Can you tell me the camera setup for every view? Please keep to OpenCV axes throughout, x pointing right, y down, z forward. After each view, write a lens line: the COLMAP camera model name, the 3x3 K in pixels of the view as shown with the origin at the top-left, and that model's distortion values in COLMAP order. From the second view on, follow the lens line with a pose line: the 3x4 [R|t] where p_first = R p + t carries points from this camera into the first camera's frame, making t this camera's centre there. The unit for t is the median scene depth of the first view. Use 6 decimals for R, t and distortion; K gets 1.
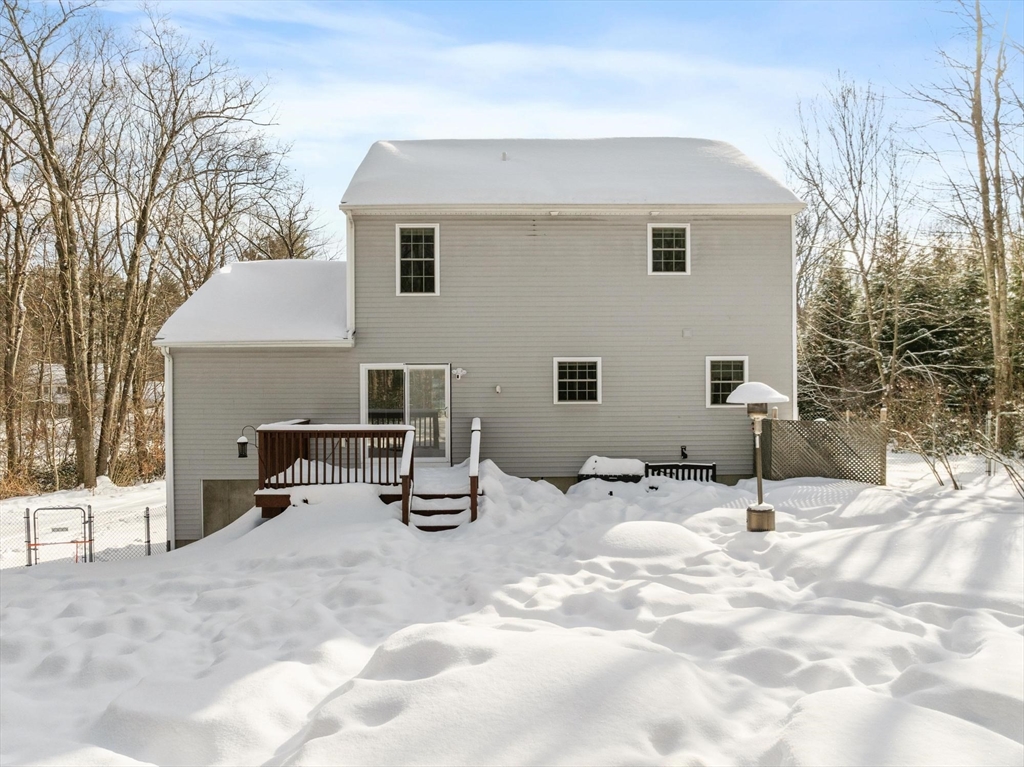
lens RADIAL K [[716.0, 0, 514.2], [0, 716.0, 380.9], [0, 0, 1]] dist [-0.030538, -0.001577]
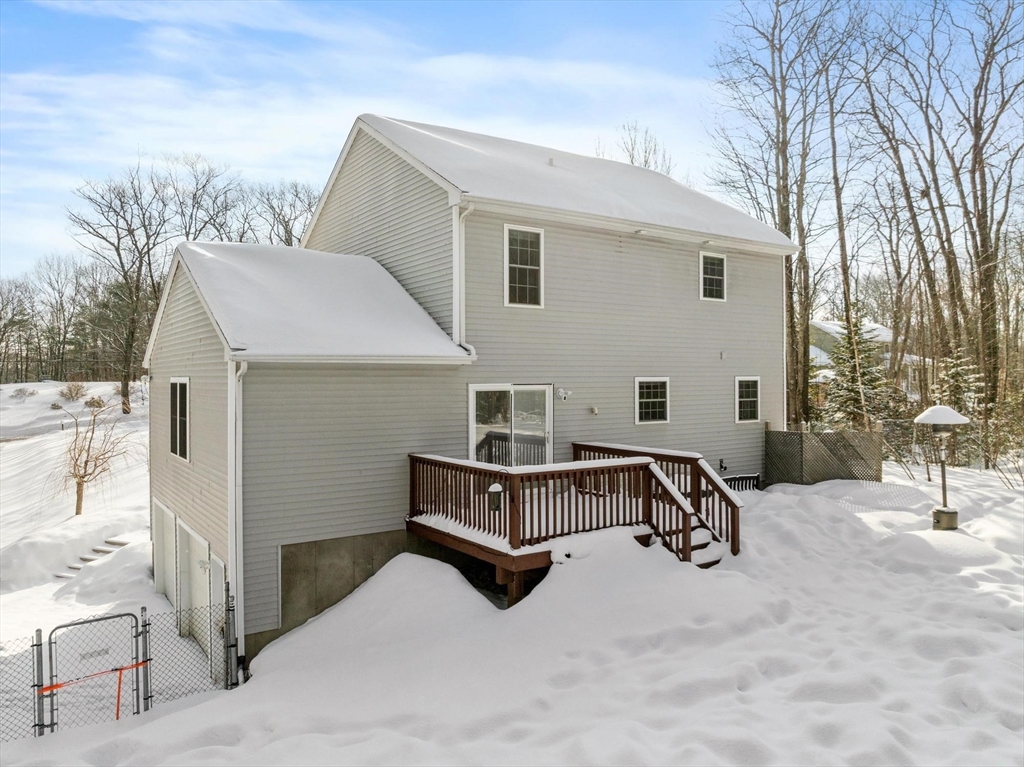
lens RADIAL K [[716.0, 0, 504.8], [0, 716.0, 378.0], [0, 0, 1]] dist [-0.030538, -0.001577]
pose [[0.844545, 0.001819, 0.535482, -0.630033], [0.002799, 0.999966, -0.007811, -0.024661], [-0.535478, 0.008095, 0.844511, 0.263191]]
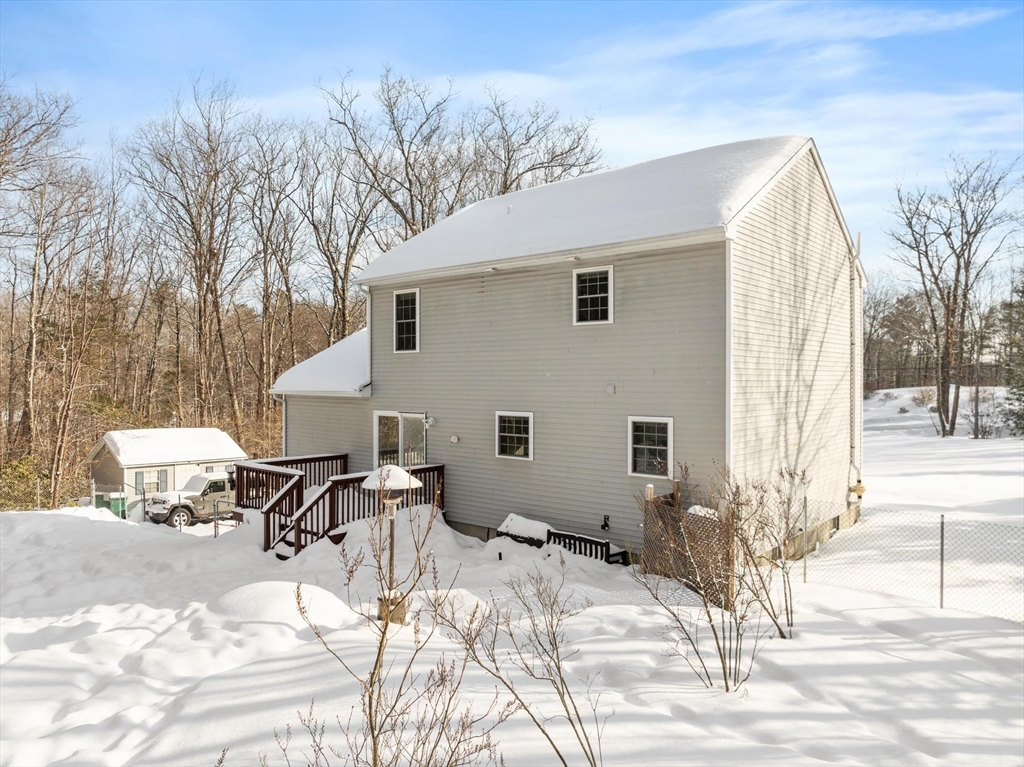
lens RADIAL K [[716.0, 0, 514.2], [0, 716.0, 383.7], [0, 0, 1]] dist [-0.030538, -0.001577]
pose [[0.748897, 0.012239, -0.662573, 0.749374], [-0.010744, 0.999922, 0.006326, -0.078659], [0.662599, 0.002381, 0.748971, 0.259335]]
